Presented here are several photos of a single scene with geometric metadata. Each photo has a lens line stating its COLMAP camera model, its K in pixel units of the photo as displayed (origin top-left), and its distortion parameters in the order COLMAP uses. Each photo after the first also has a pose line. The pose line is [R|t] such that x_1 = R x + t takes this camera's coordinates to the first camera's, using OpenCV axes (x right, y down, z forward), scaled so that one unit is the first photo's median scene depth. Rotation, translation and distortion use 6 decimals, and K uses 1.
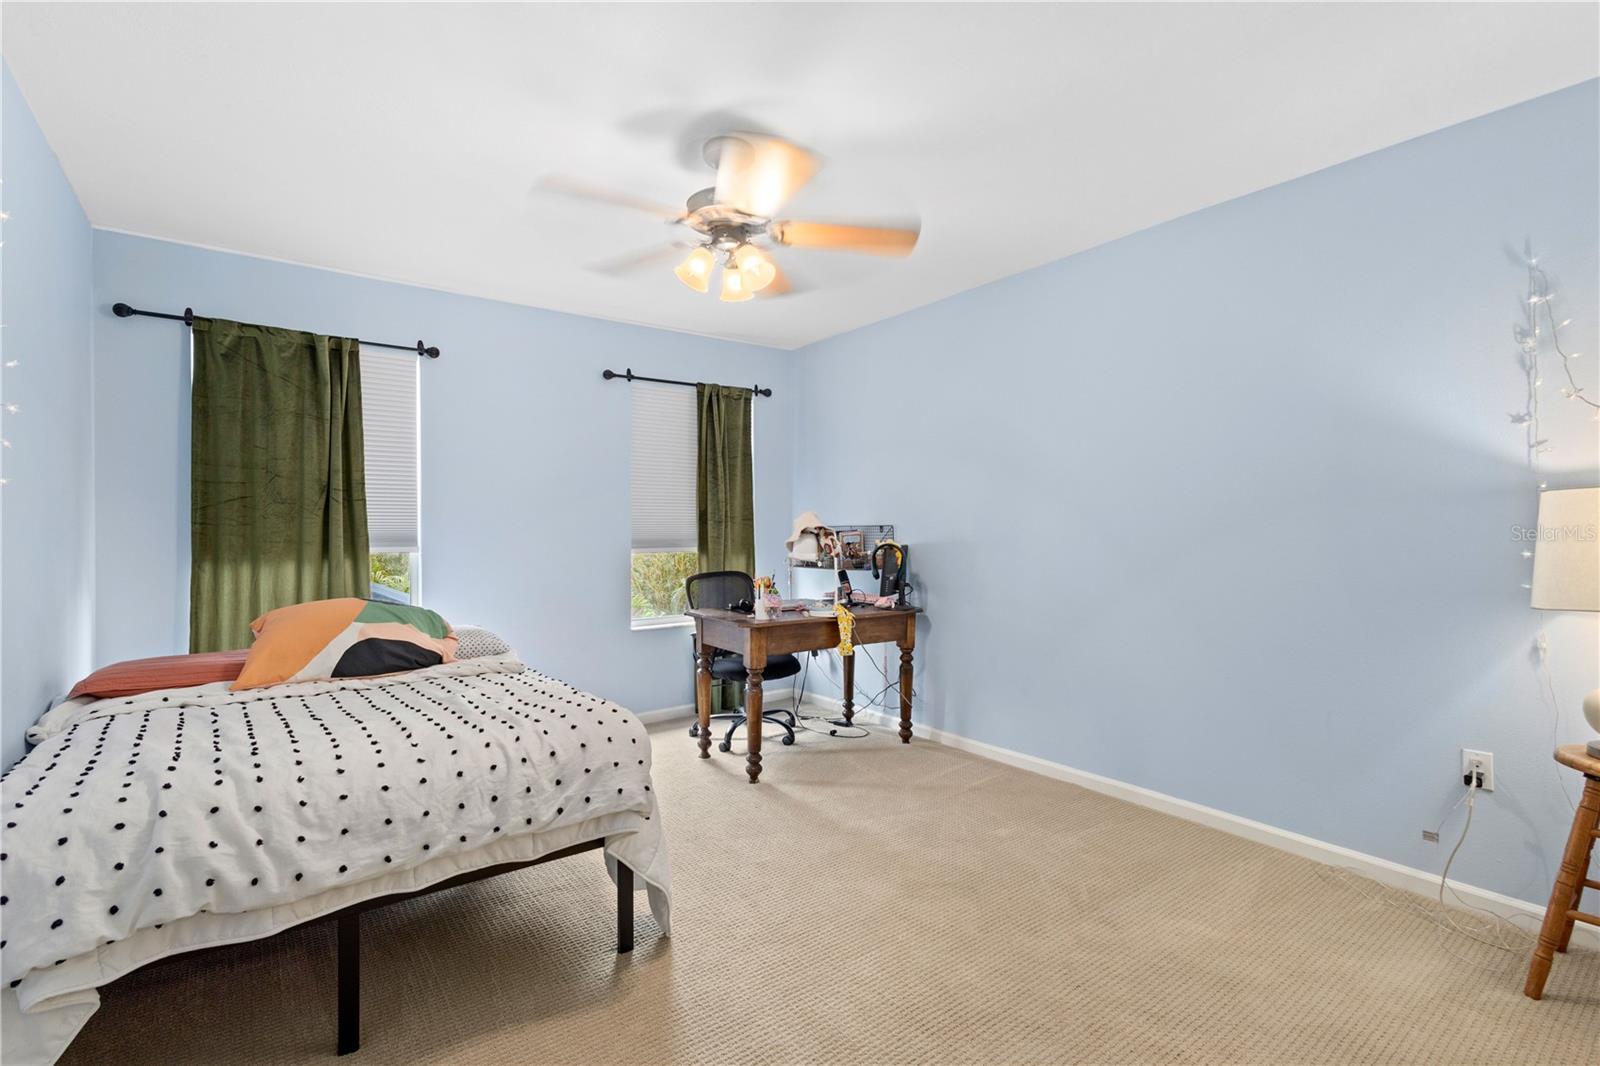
lens RADIAL K [[737.5, 0, 798.8], [0, 737.5, 531.0], [0, 0, 1]] dist [0.012664, -0.001372]
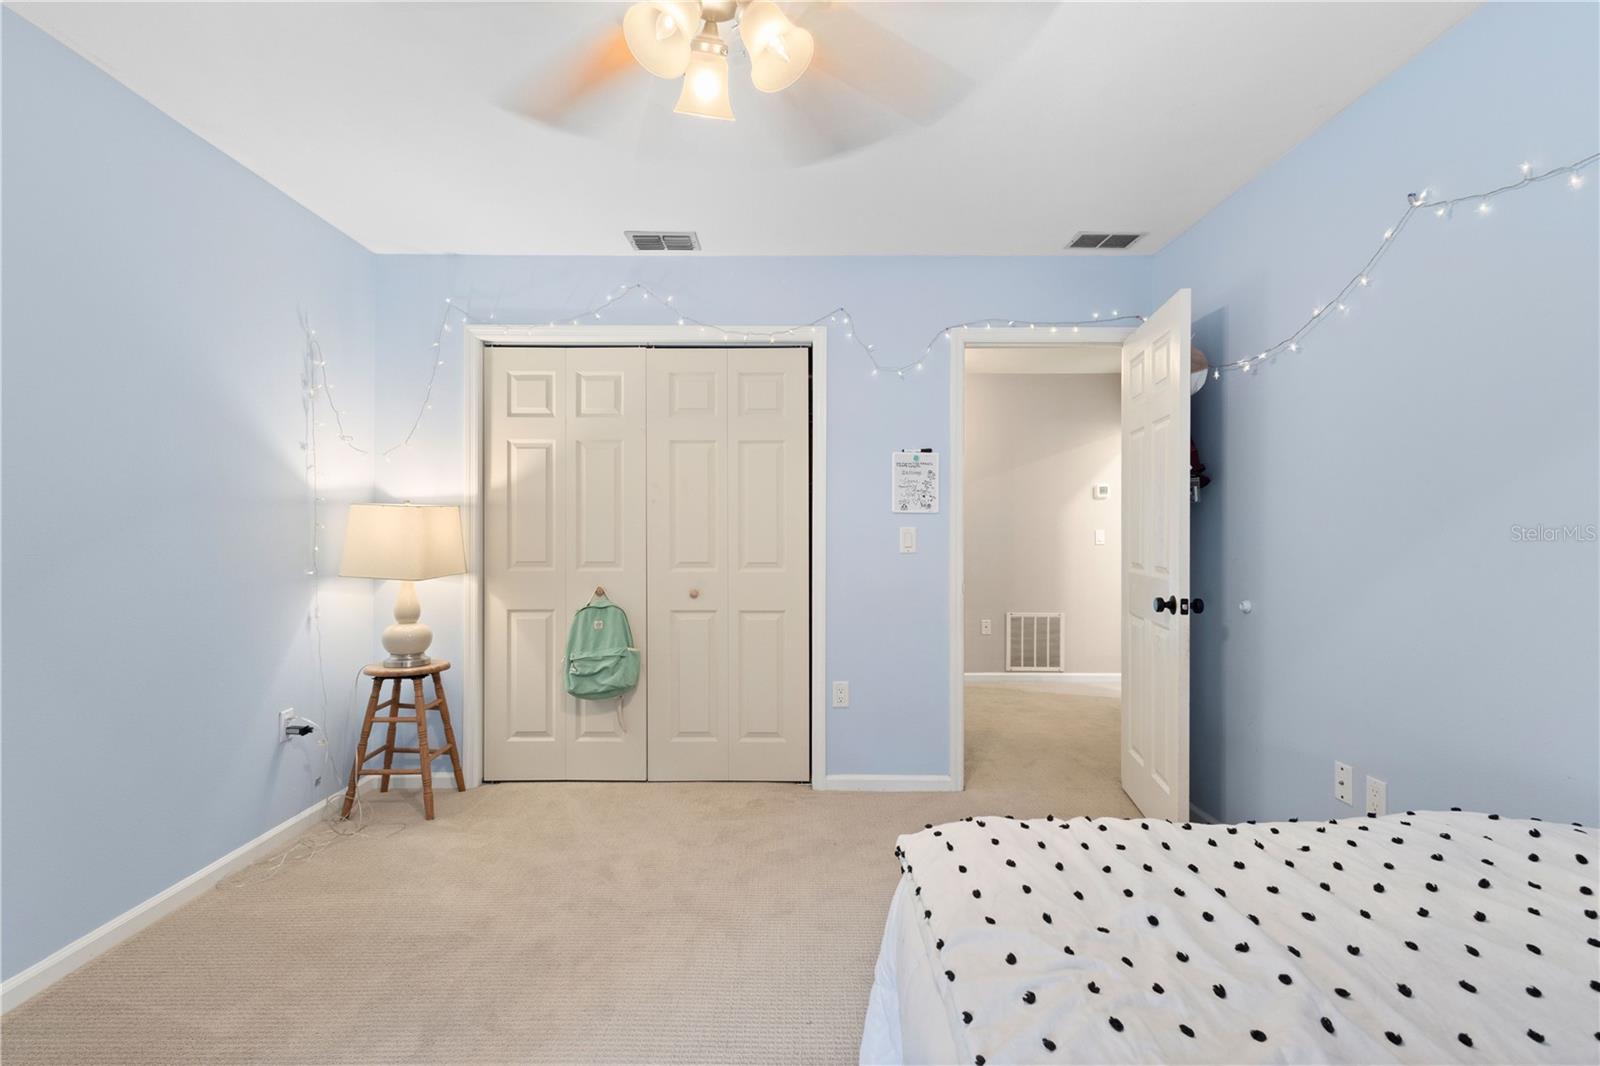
lens RADIAL K [[737.5, 0, 798.8], [0, 737.5, 531.0], [0, 0, 1]] dist [0.012664, -0.001372]
pose [[-0.804234, -0.003094, 0.594305, -0.515504], [-0.002197, 0.999995, 0.002234, -0.005542], [-0.594309, 0.000491, -0.804237, 1.540306]]
